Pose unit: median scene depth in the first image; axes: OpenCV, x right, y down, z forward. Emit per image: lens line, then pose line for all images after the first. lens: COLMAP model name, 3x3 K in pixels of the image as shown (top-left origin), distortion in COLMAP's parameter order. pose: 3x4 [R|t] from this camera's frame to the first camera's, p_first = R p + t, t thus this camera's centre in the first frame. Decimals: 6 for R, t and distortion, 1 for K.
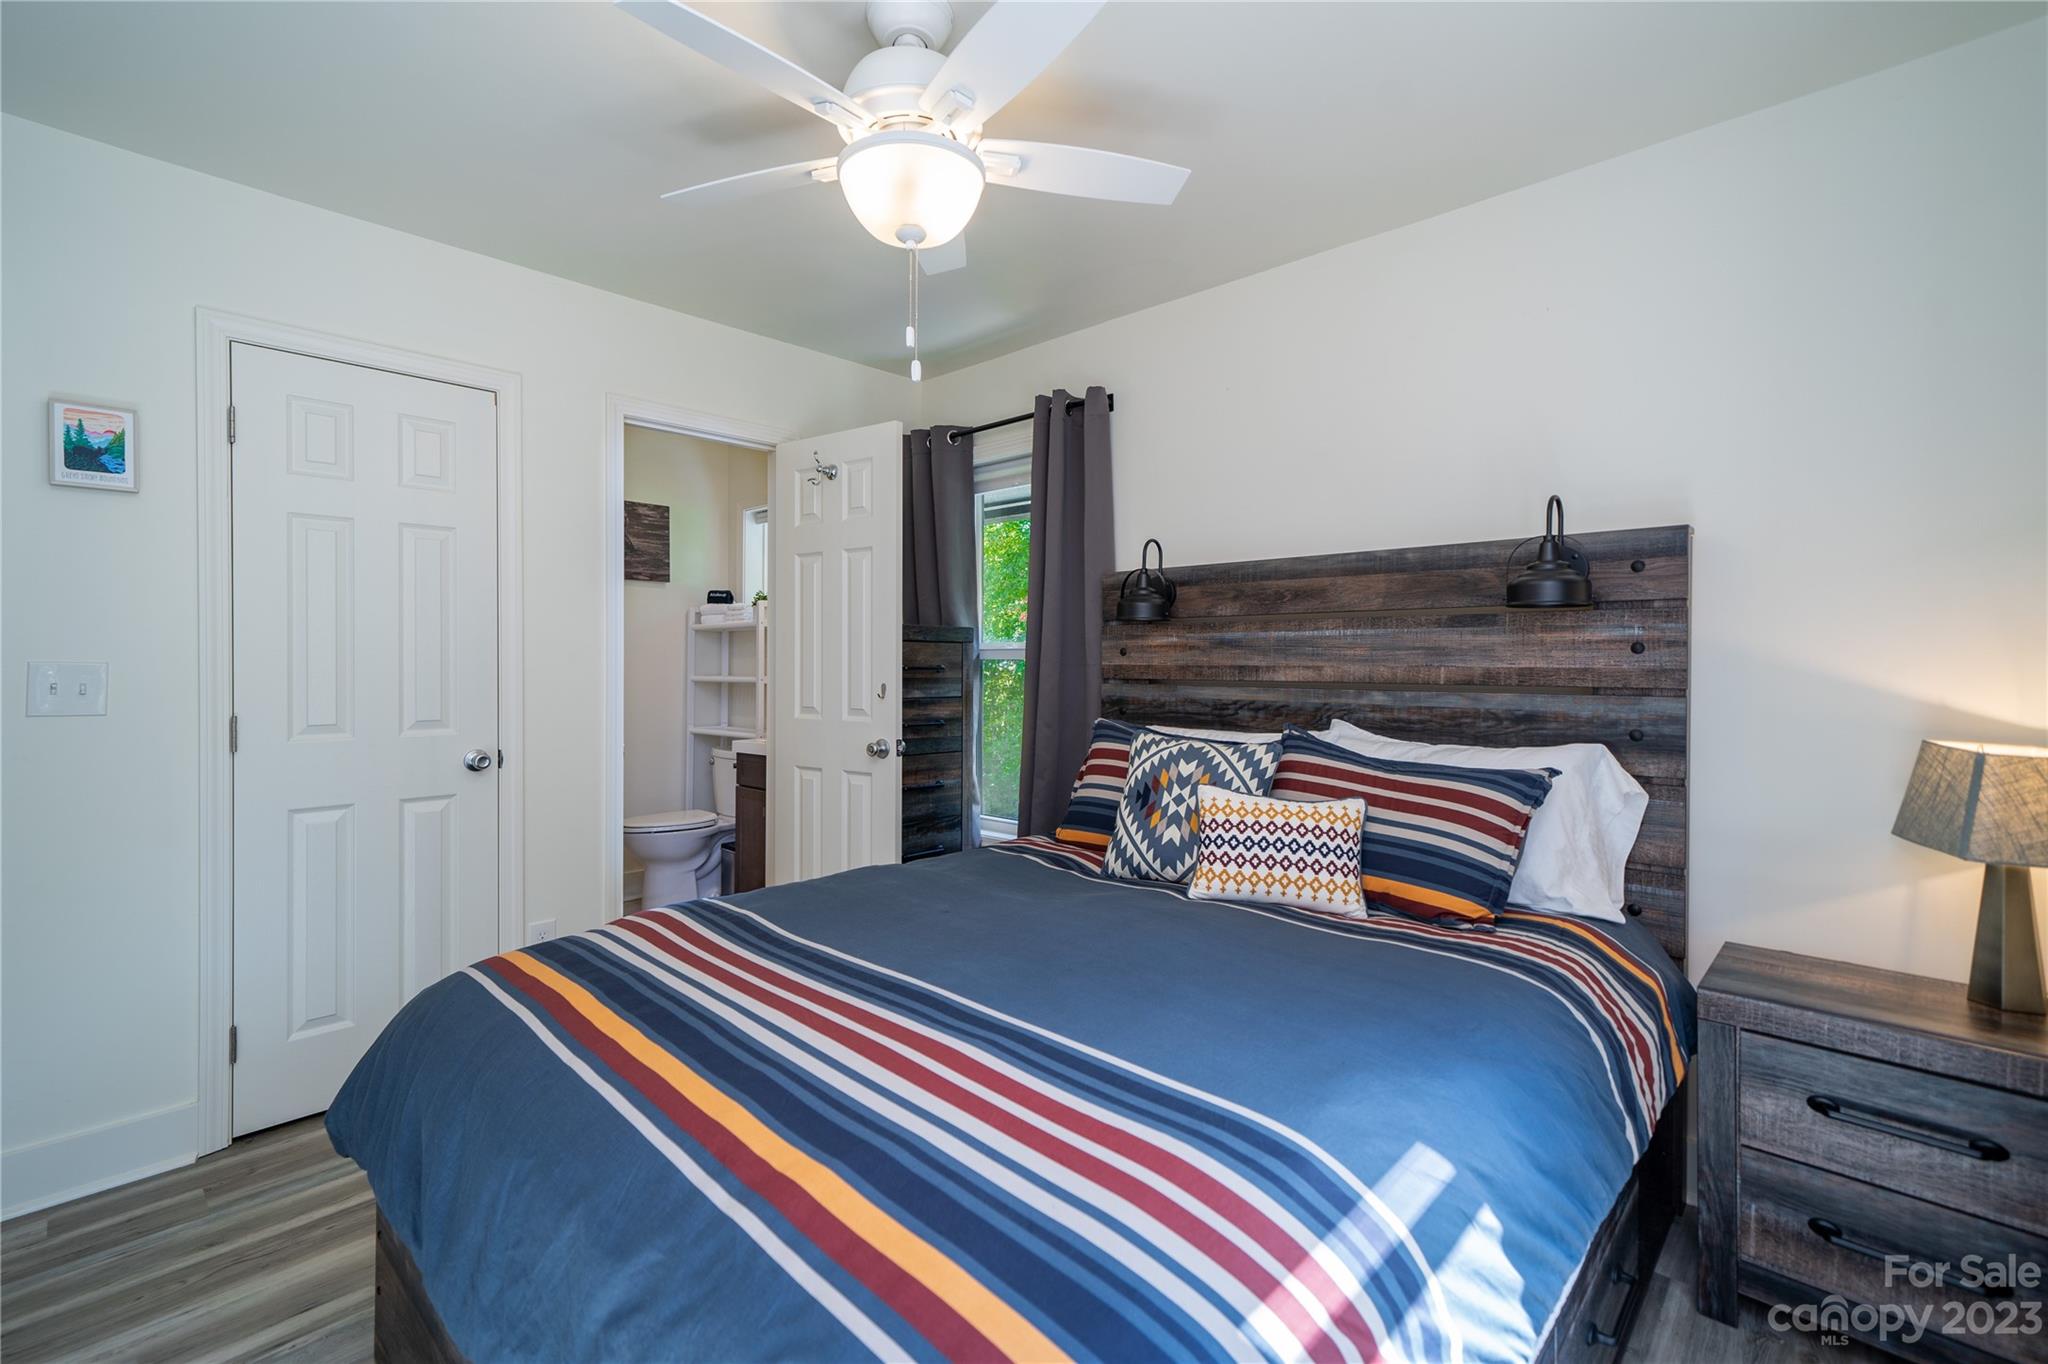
lens RADIAL K [[888.5, 0, 967.8], [0, 888.5, 670.9], [0, 0, 1]] dist [0.000447, 0.000033]
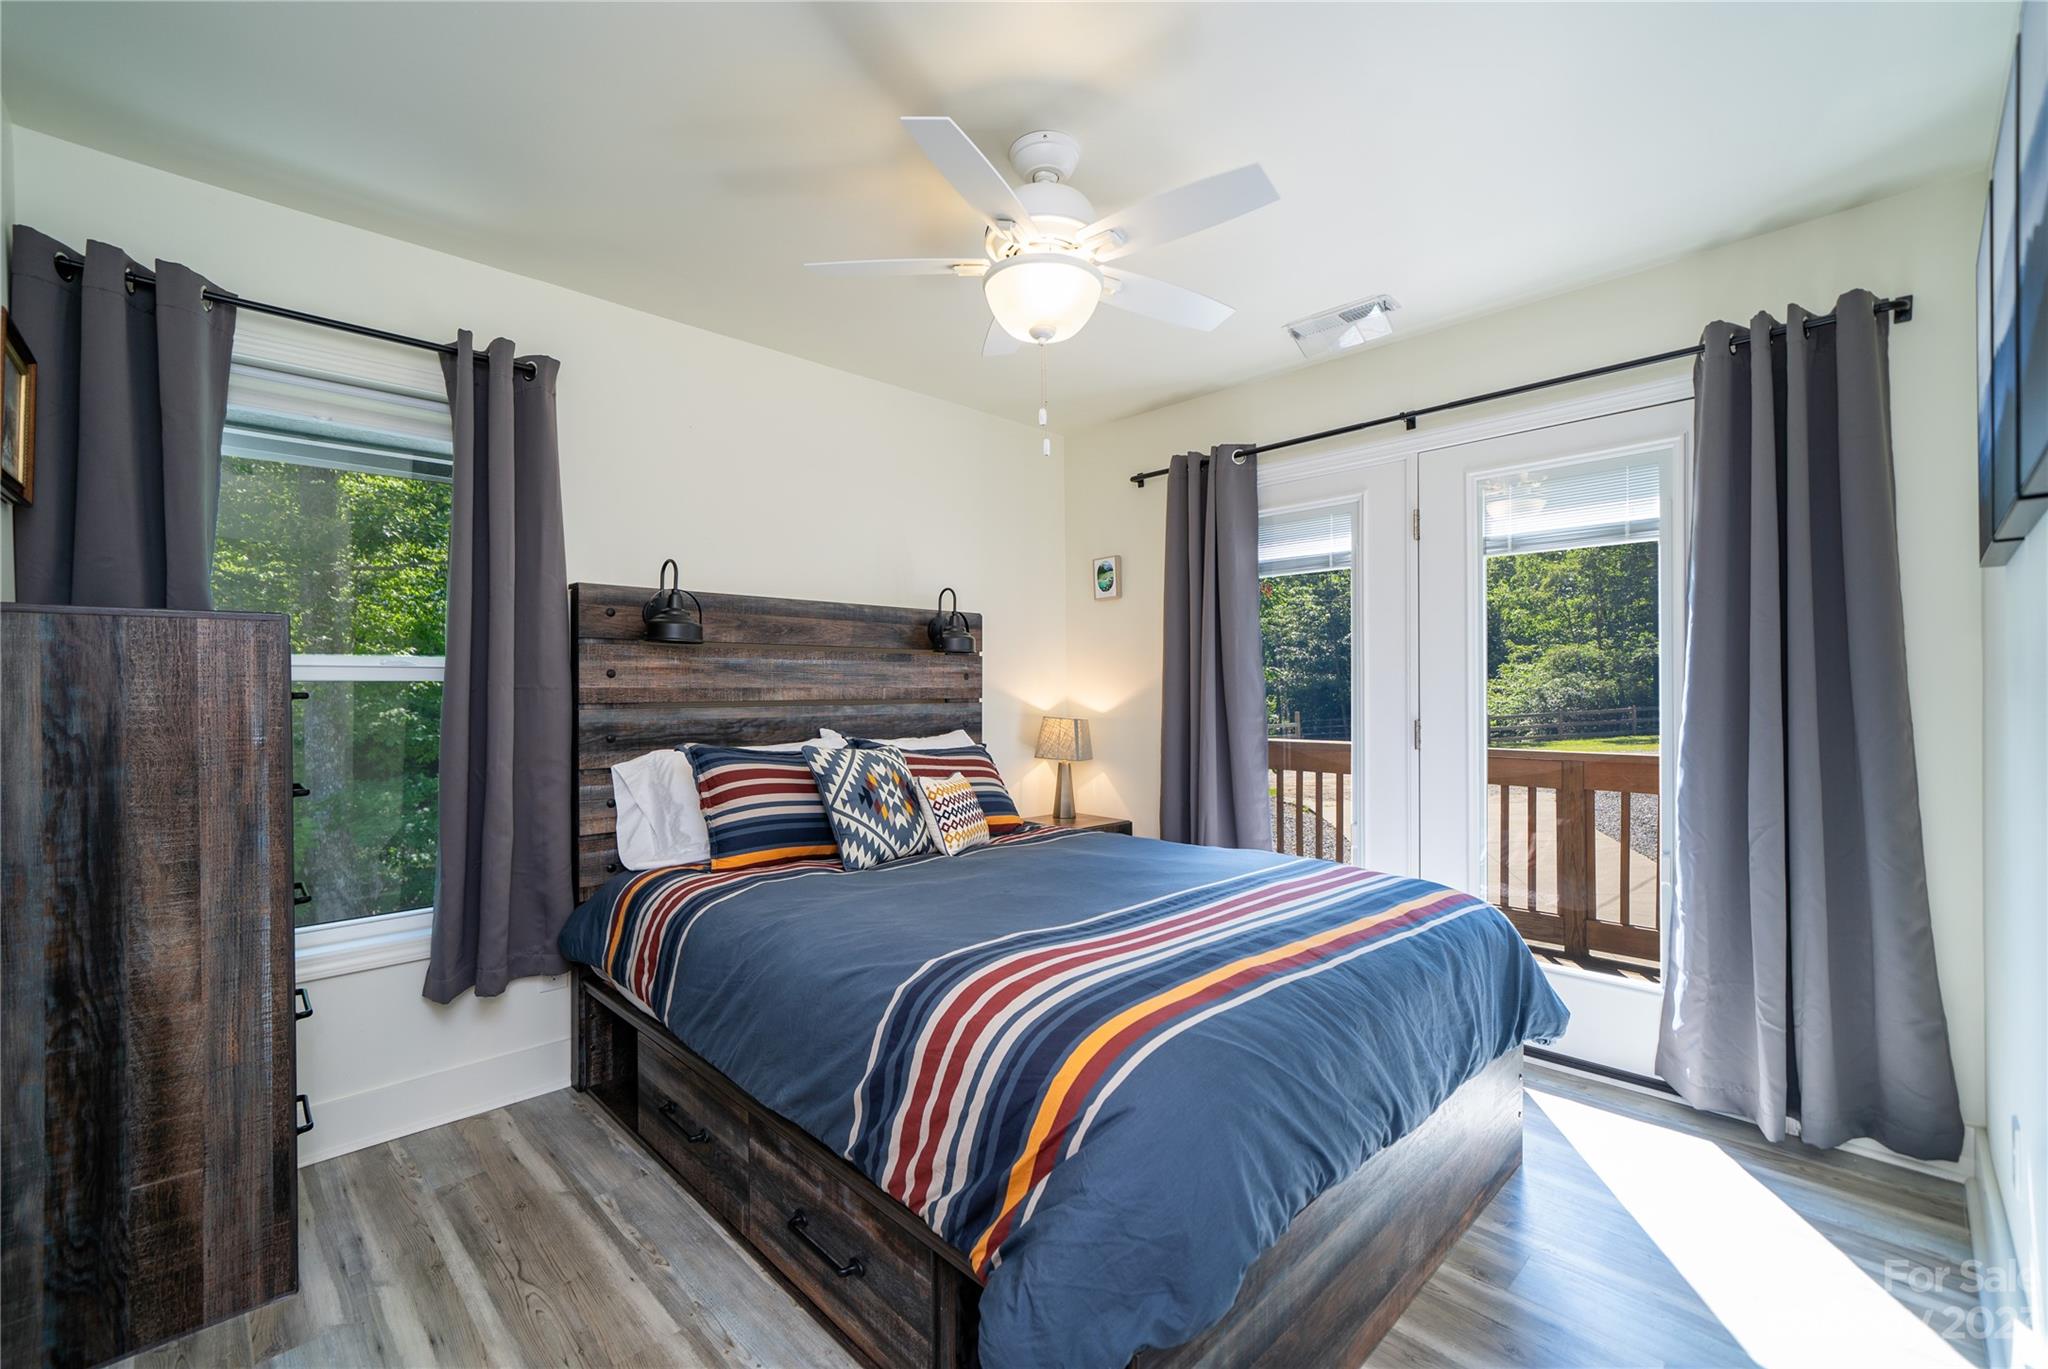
lens RADIAL K [[874.8, 0, 1024.0], [0, 874.8, 684.5], [0, 0, 1]] dist [-0.000611, -0.000104]
pose [[0.004750, 0.003653, 0.999982, -0.862862], [0.015313, 0.999876, -0.003726, -0.000744], [-0.999871, 0.015330, 0.004693, 0.697778]]
